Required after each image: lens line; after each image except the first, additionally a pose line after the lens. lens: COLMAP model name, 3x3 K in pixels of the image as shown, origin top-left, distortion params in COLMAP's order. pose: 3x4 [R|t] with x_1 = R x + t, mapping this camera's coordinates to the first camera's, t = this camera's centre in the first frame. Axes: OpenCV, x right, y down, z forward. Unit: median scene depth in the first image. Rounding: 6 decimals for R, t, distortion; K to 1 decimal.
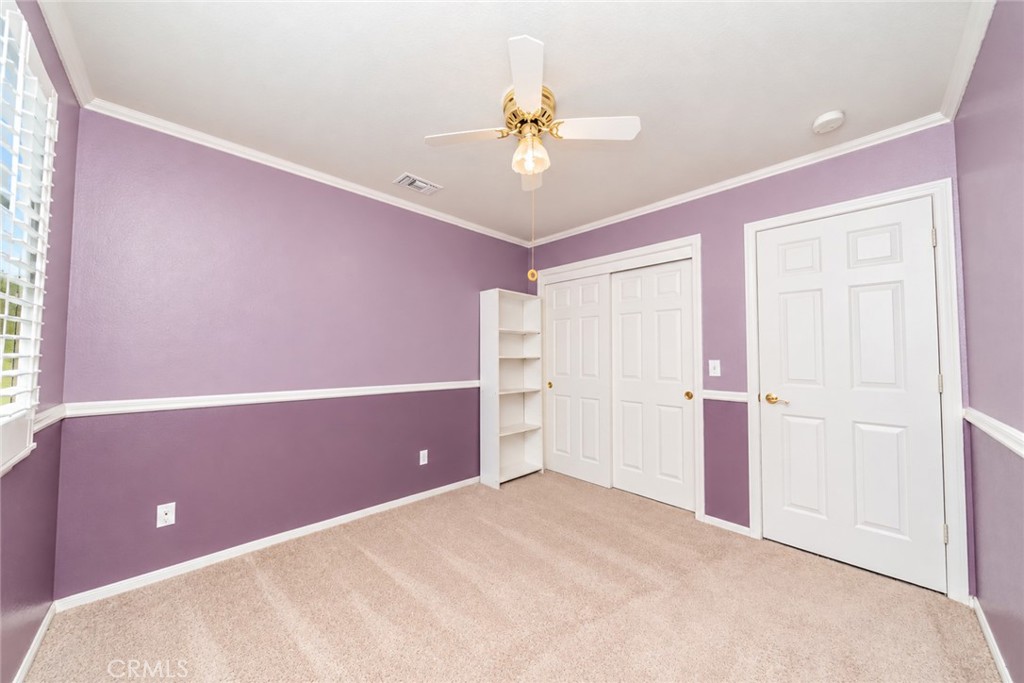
lens RADIAL K [[351.2, 0, 508.1], [0, 351.2, 344.5], [0, 0, 1]] dist [-0.013442, -0.000074]
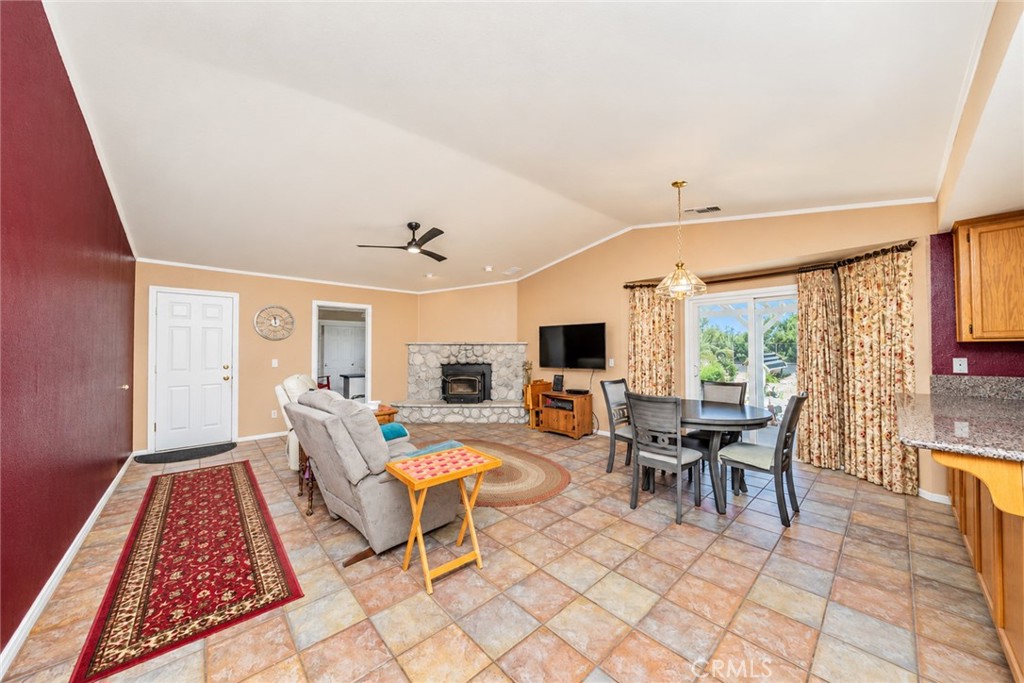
lens RADIAL K [[351.2, 0, 513.2], [0, 351.2, 339.3], [0, 0, 1]] dist [-0.013442, -0.000074]
pose [[0.022142, 0.024691, 0.999450, -1.352932], [-0.022020, 0.999464, -0.024204, -0.074954], [-0.999512, -0.021472, 0.022674, -1.188949]]
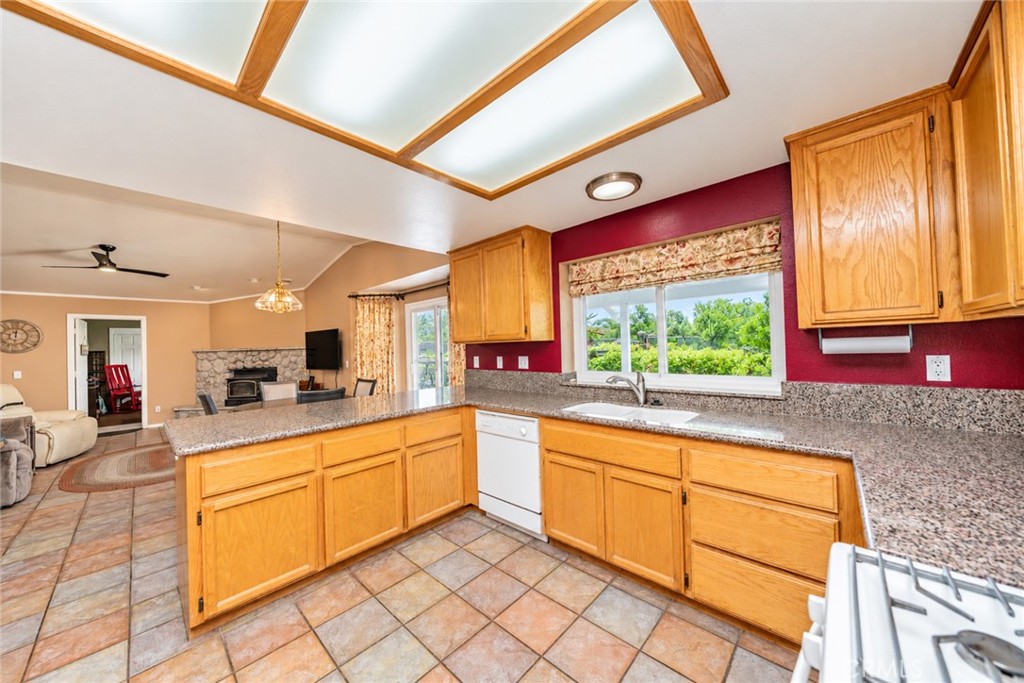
lens RADIAL K [[351.2, 0, 528.2], [0, 351.2, 343.7], [0, 0, 1]] dist [-0.013442, -0.000074]
pose [[-0.079900, 0.006124, 0.996784, -1.755571], [0.005905, 0.999966, -0.005670, -0.126985], [-0.996785, 0.005433, -0.079933, -3.146946]]
